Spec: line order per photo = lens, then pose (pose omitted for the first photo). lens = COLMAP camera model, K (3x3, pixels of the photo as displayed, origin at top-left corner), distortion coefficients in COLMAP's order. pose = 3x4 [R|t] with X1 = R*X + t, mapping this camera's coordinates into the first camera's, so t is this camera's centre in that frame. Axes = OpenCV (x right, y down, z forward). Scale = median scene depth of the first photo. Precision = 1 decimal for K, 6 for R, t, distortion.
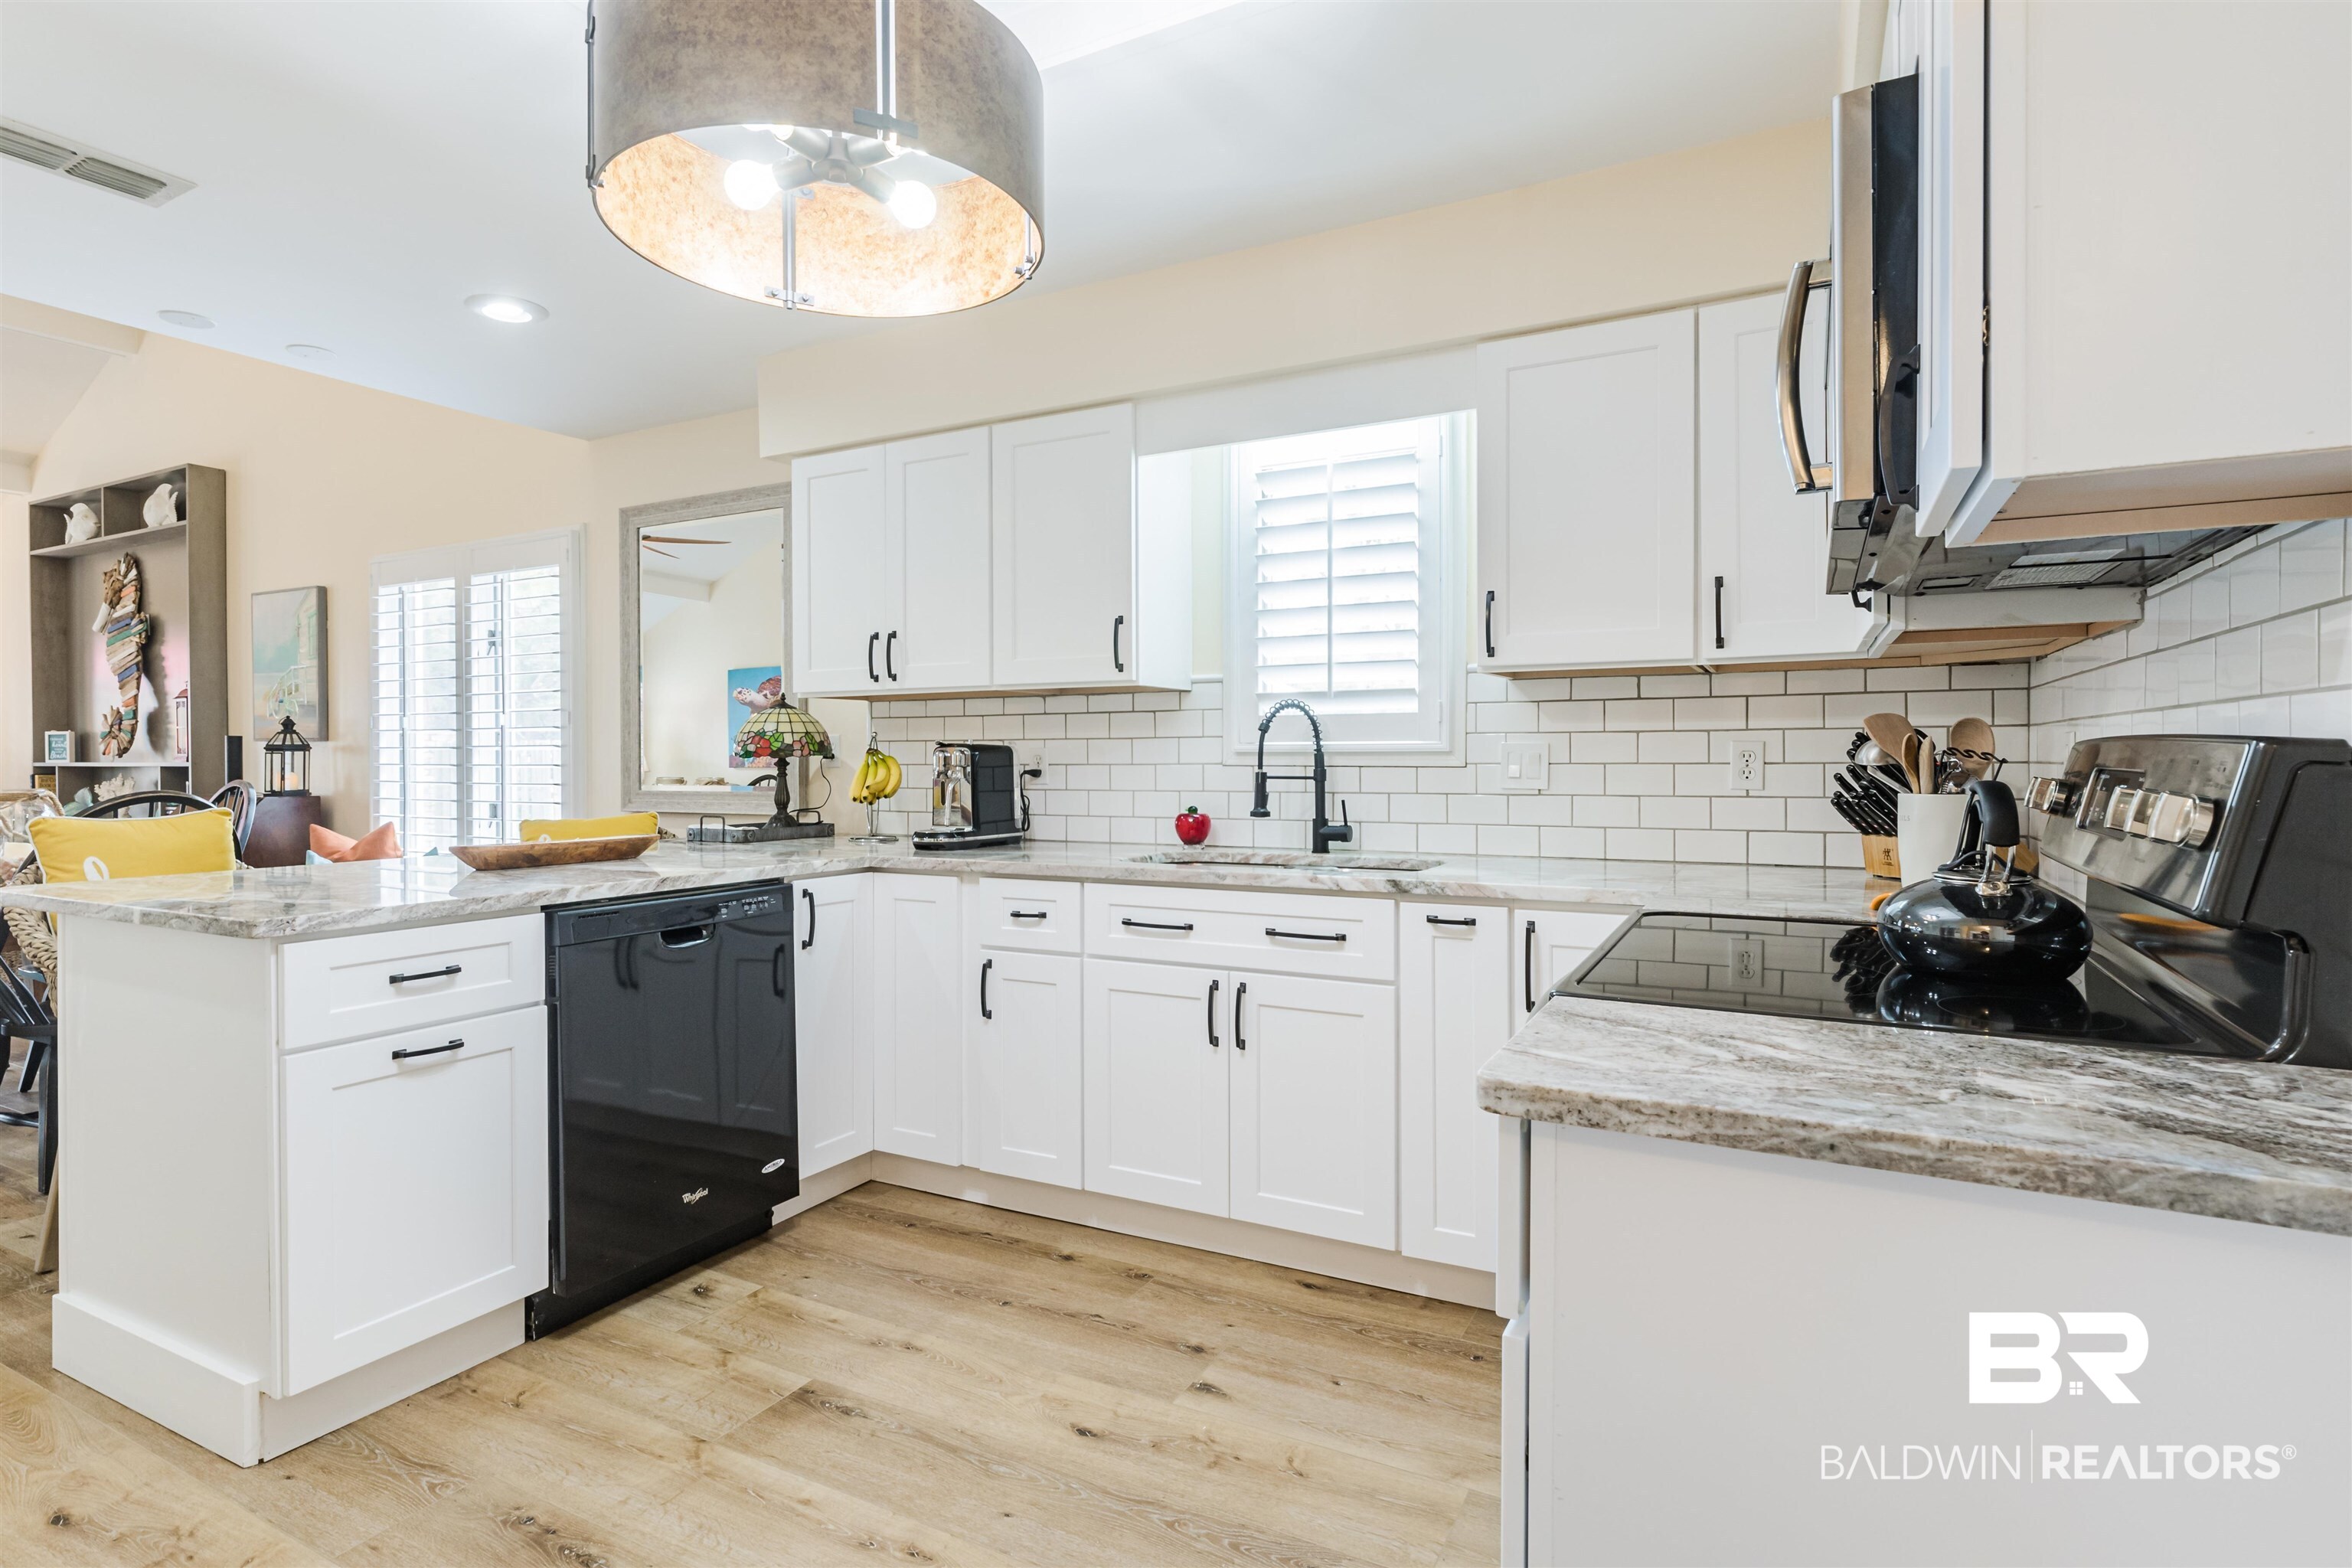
lens RADIAL K [[1154.7, 0, 1190.5], [0, 1154.7, 756.4], [0, 0, 1]] dist [-0.003866, 0.002194]
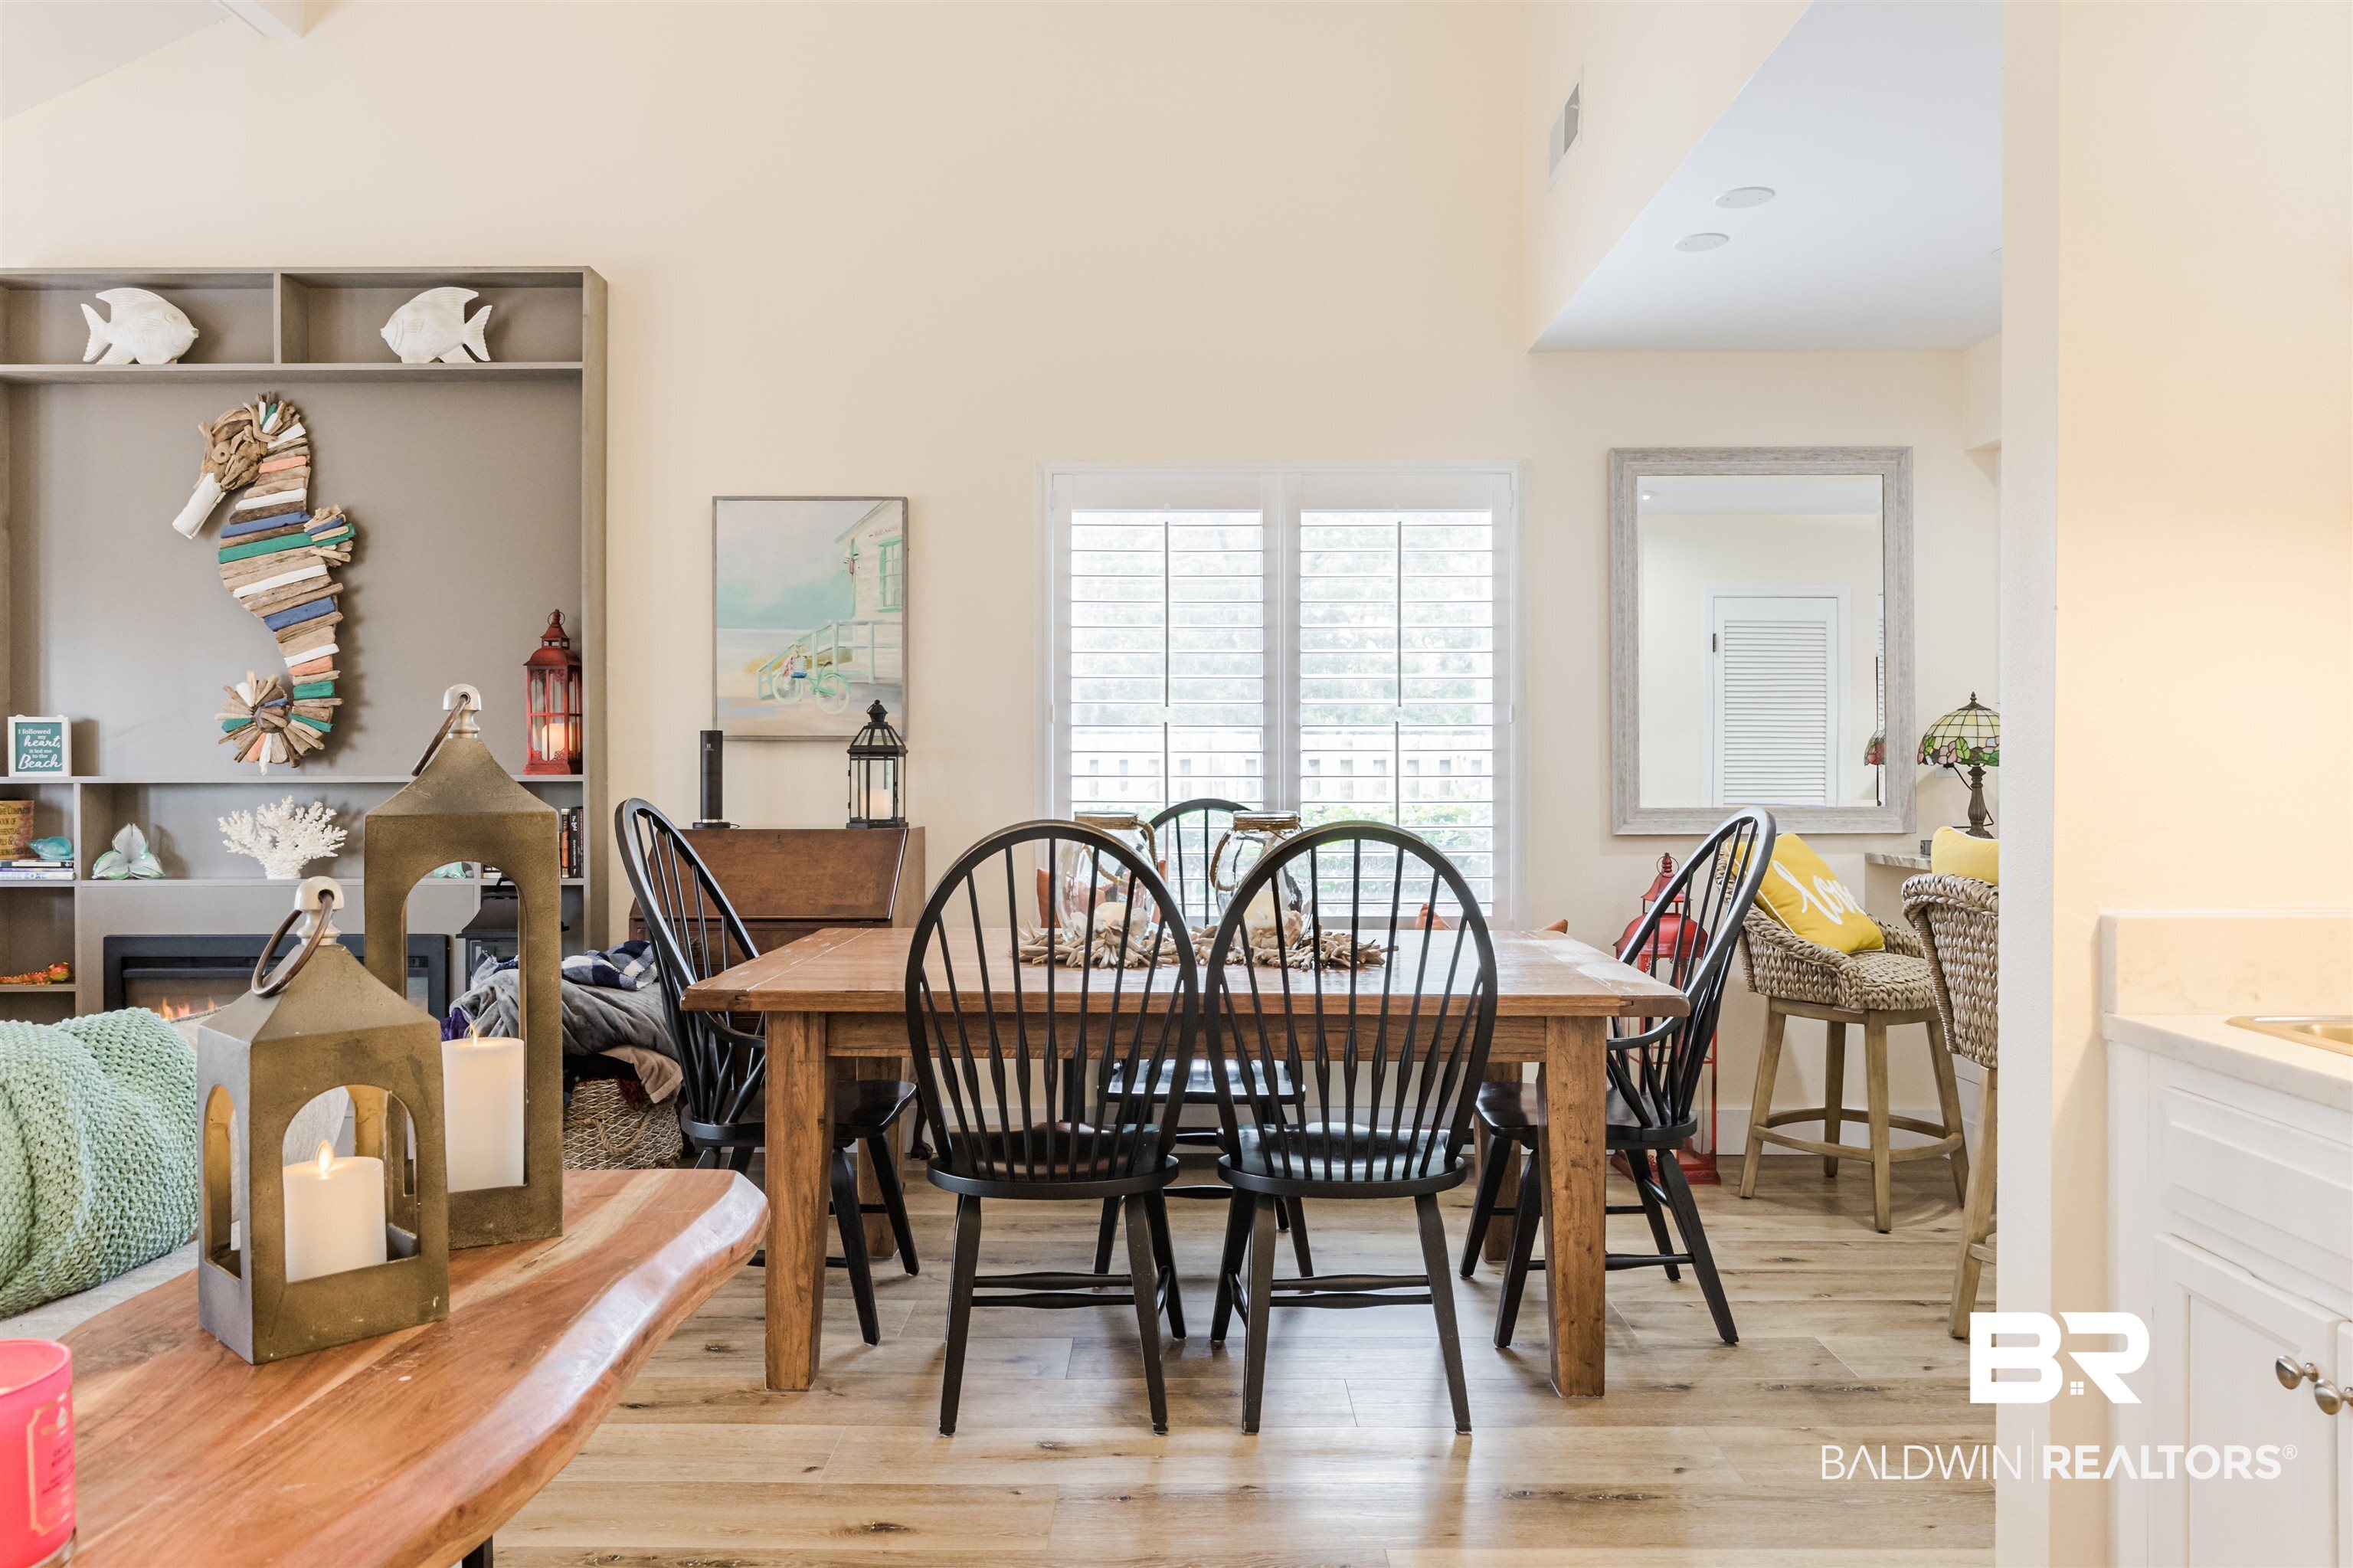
lens RADIAL K [[1623.0, 0, 1185.0], [0, 1623.0, 766.9], [0, 0, 1]] dist [0.003350, -0.001684]
pose [[0.886399, 0.003511, 0.462908, -1.217605], [0.000192, 0.999968, -0.007954, 0.009764], [-0.462922, 0.007139, 0.886370, 0.155077]]
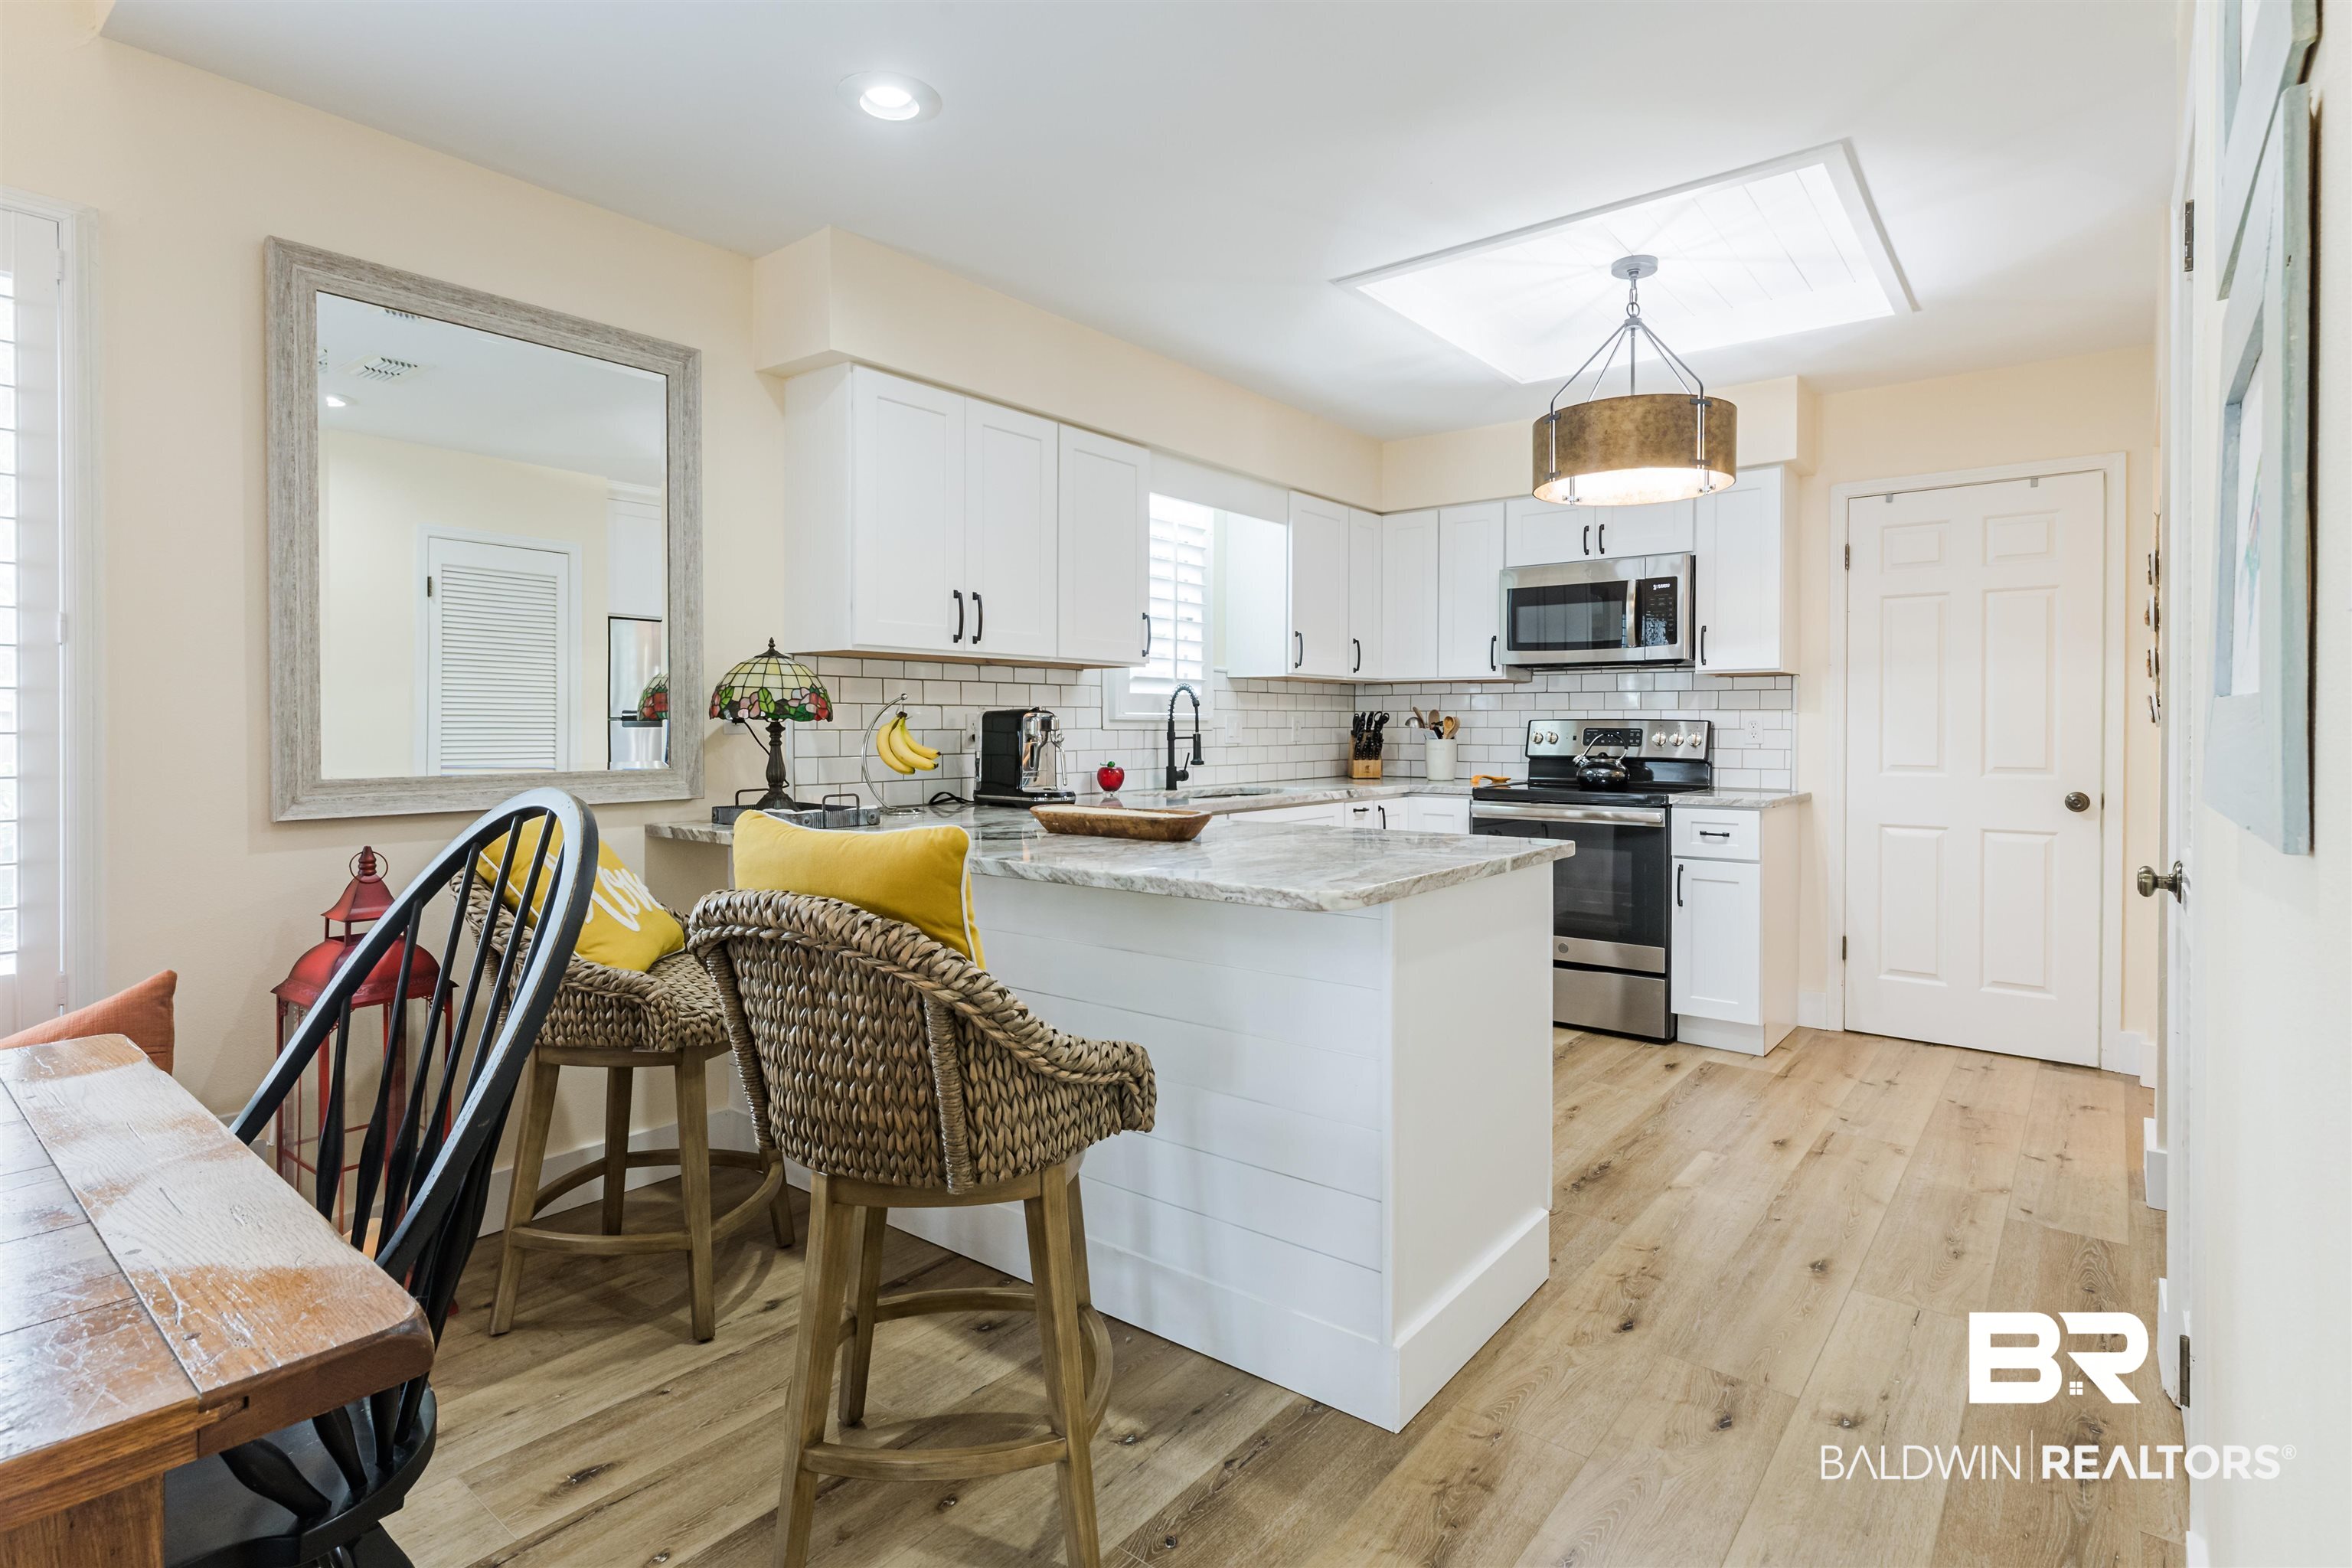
lens RADIAL K [[1154.7, 0, 1182.1], [0, 1154.7, 734.0], [0, 0, 1]] dist [-0.003866, 0.002194]
pose [[0.186133, -0.002387, 0.982522, -0.895058], [0.000652, 0.999997, 0.002306, 0.007065], [-0.982524, 0.000211, 0.186134, 0.486648]]
